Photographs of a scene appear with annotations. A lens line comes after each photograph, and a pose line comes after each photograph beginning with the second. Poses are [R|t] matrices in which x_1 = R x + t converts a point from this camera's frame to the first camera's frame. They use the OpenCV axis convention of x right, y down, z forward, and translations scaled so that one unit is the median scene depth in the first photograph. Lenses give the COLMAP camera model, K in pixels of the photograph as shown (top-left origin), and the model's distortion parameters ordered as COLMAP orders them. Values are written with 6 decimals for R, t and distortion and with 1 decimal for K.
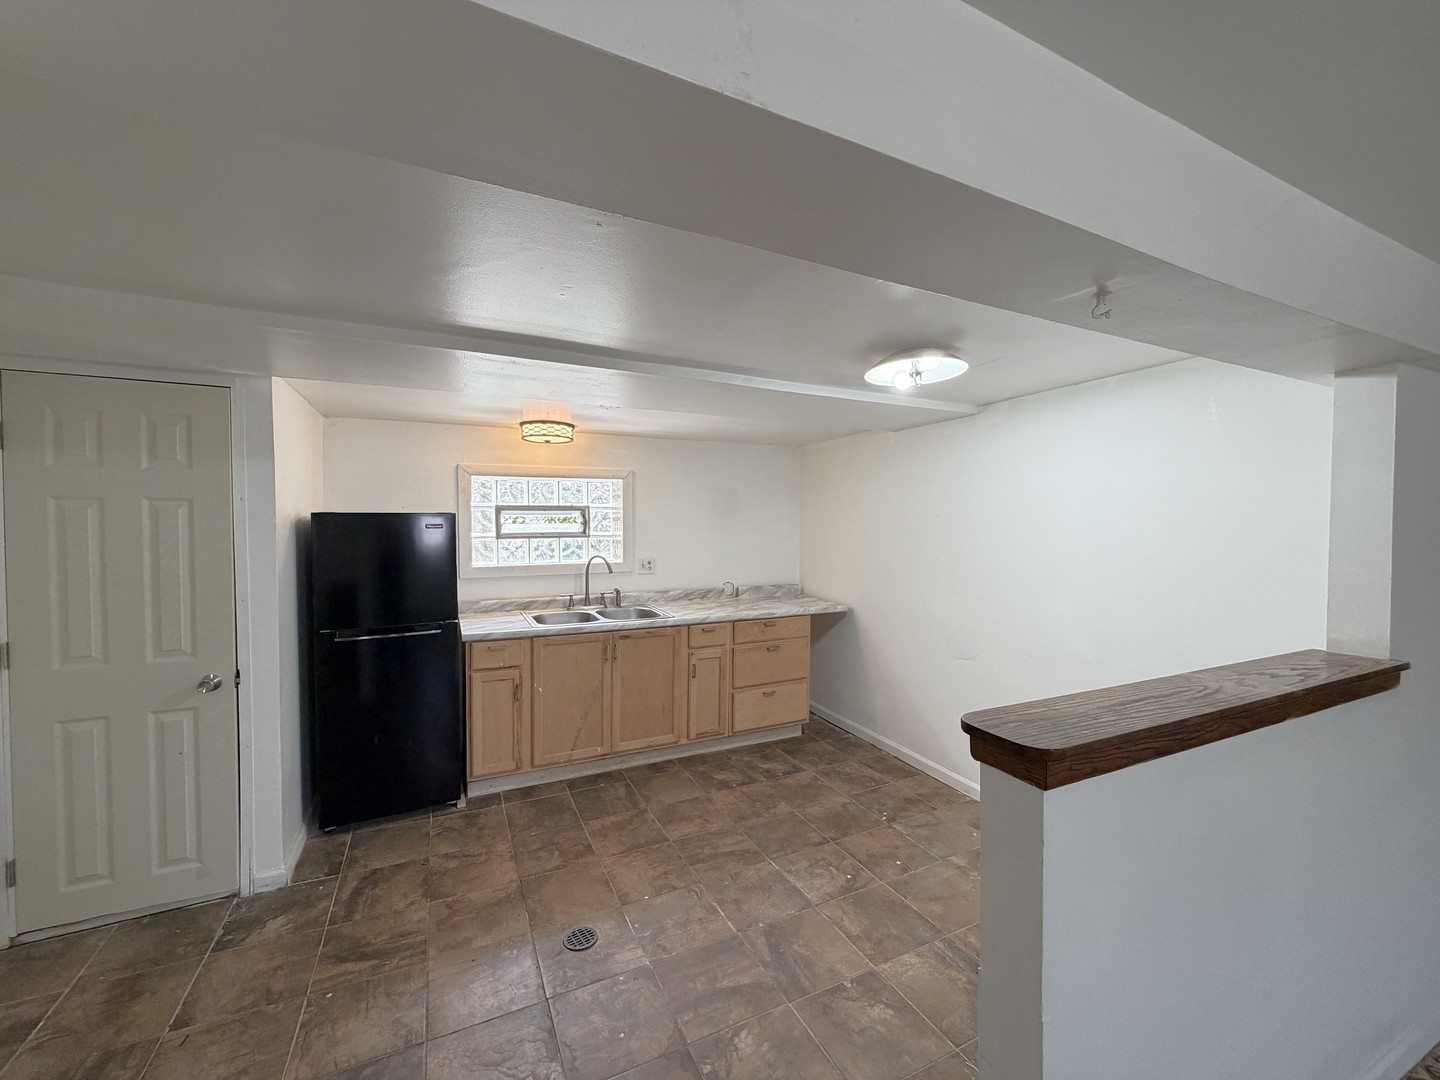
lens RADIAL K [[575.7, 0, 716.1], [0, 575.7, 538.6], [0, 0, 1]] dist [0.001203, 0.000497]
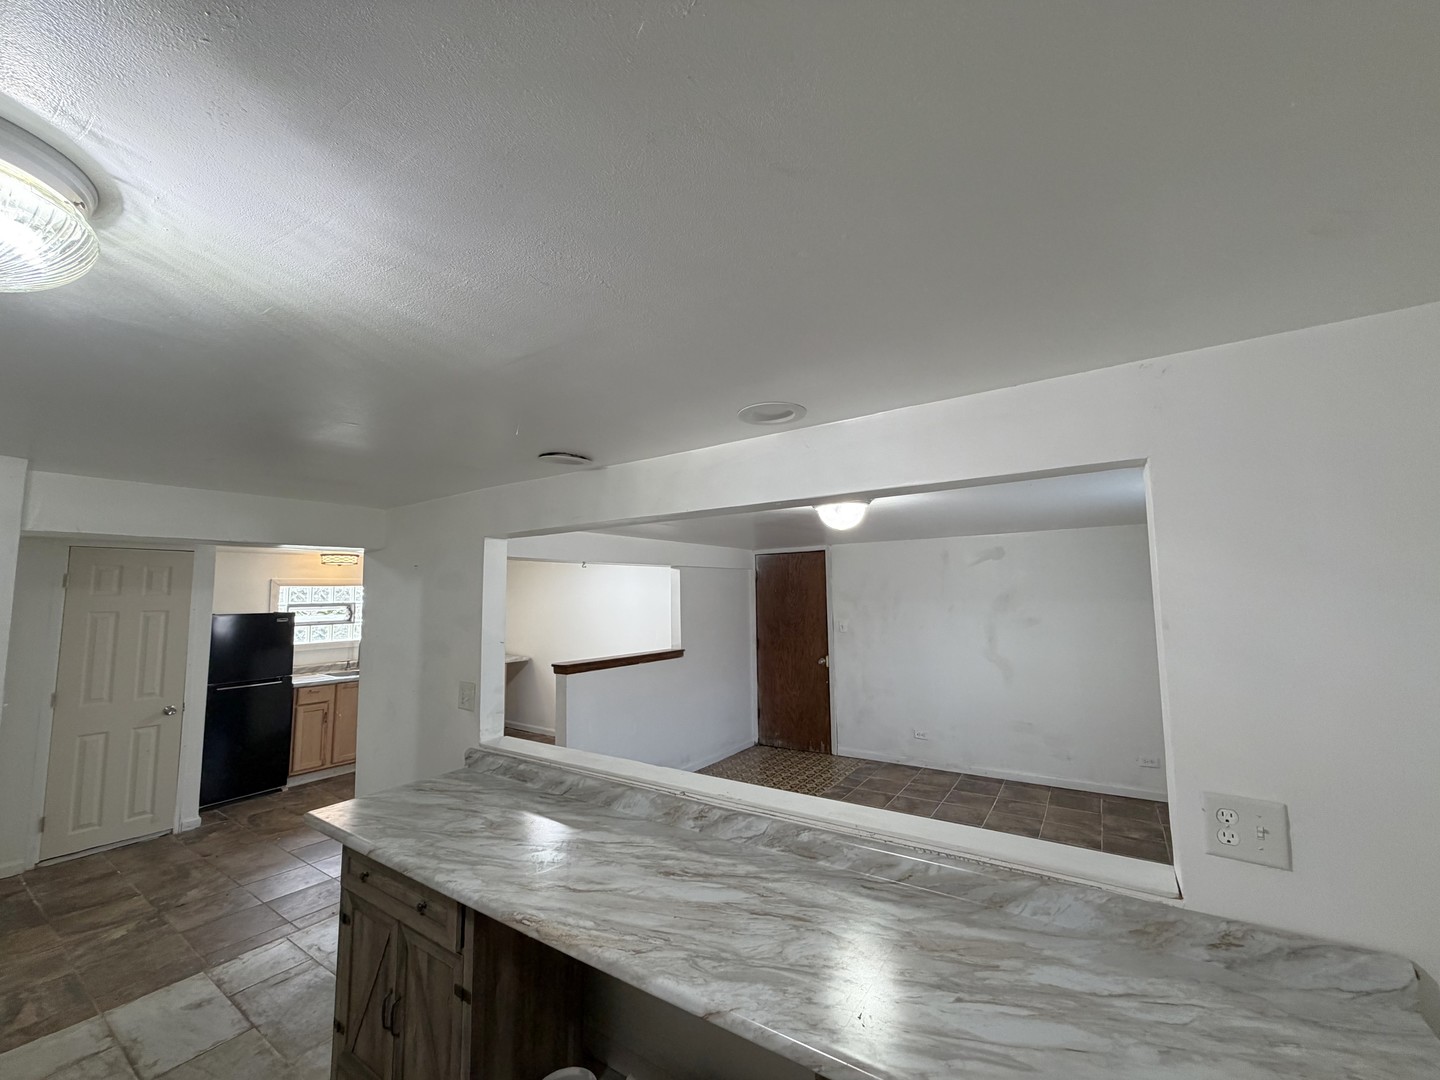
lens RADIAL K [[575.7, 0, 719.2], [0, 575.7, 541.6], [0, 0, 1]] dist [0.001203, 0.000497]
pose [[0.863232, 0.032485, 0.503761, -0.222214], [0.031503, 0.992516, -0.117985, -0.009735], [-0.503824, 0.117718, 0.855748, -1.118518]]
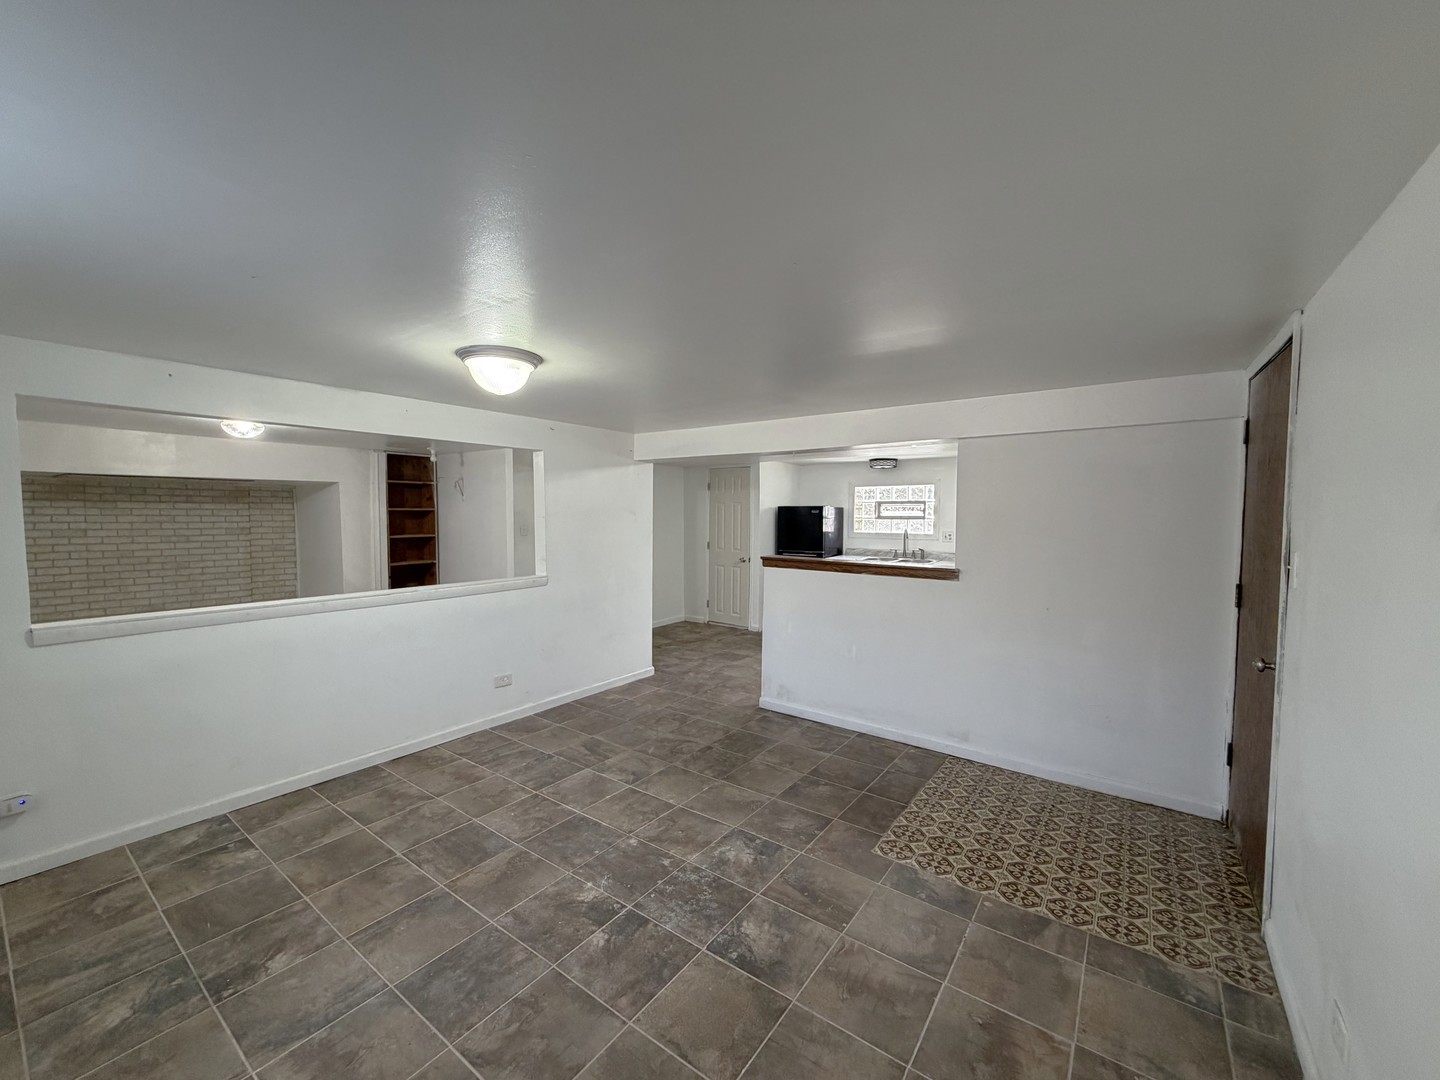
lens RADIAL K [[575.7, 0, 721.5], [0, 575.7, 542.0], [0, 0, 1]] dist [0.001203, 0.000497]
pose [[0.476156, 0.046476, -0.878132, 1.358521], [-0.027561, 0.998901, 0.037923, 0.023506], [0.878929, 0.006145, 0.476913, -0.459419]]
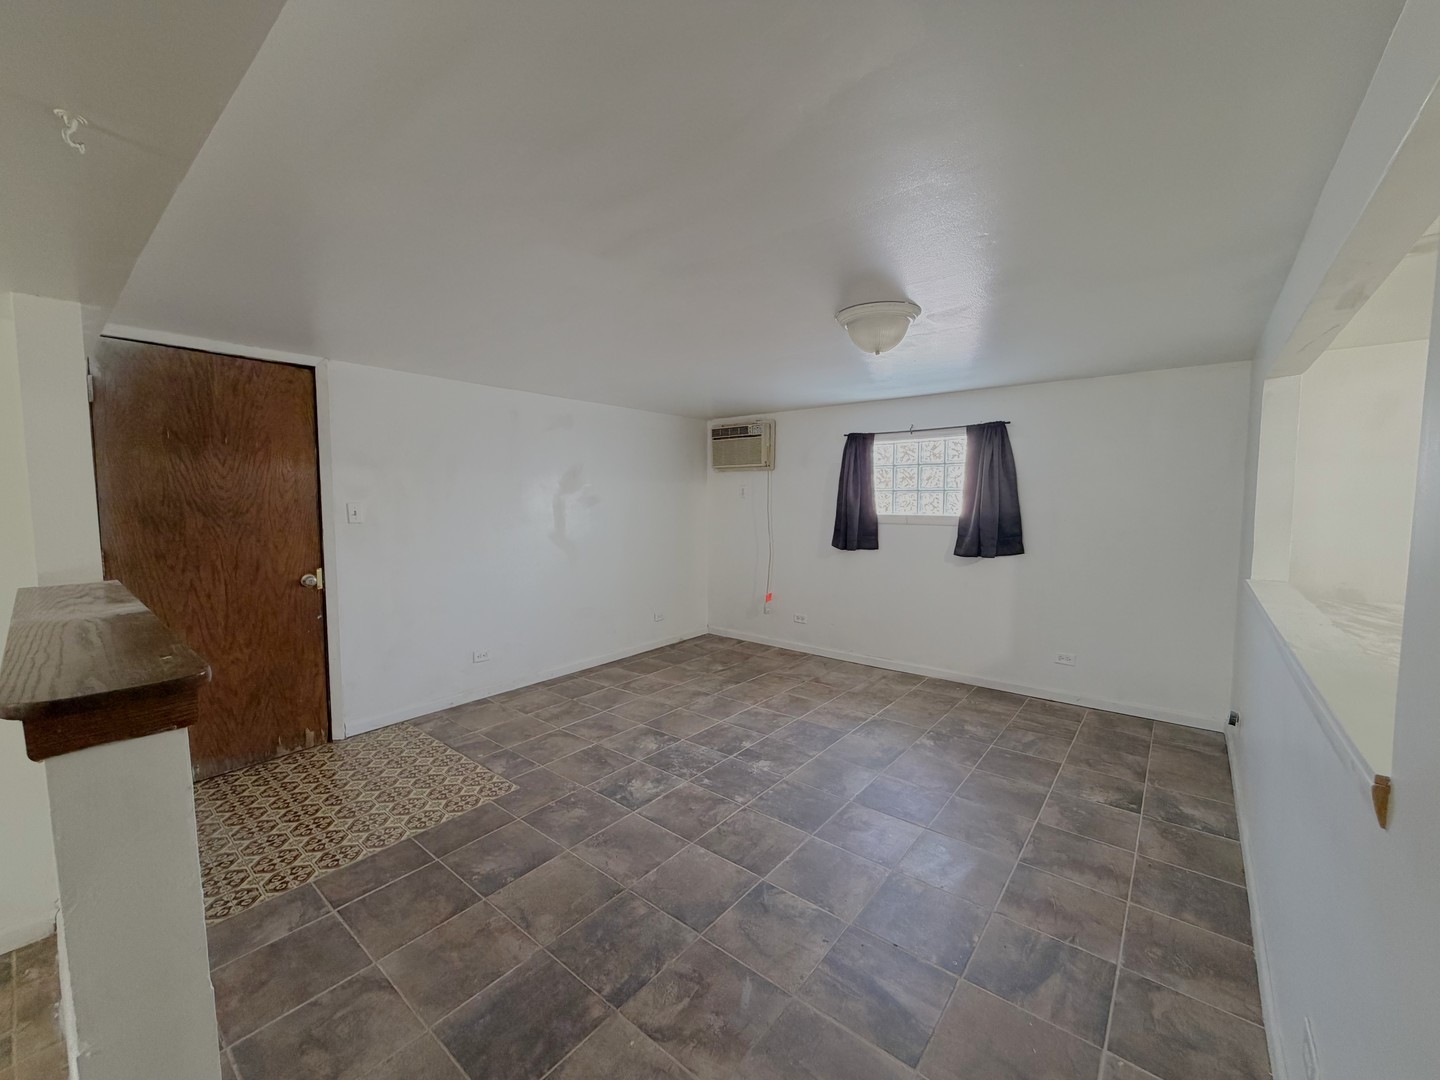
lens RADIAL K [[575.7, 0, 719.2], [0, 575.7, 541.2], [0, 0, 1]] dist [0.001203, 0.000497]
pose [[-0.425668, -0.066671, 0.902420, -0.153539], [0.025335, 0.996013, 0.085537, 0.036546], [-0.904525, 0.059274, -0.422282, 0.196679]]
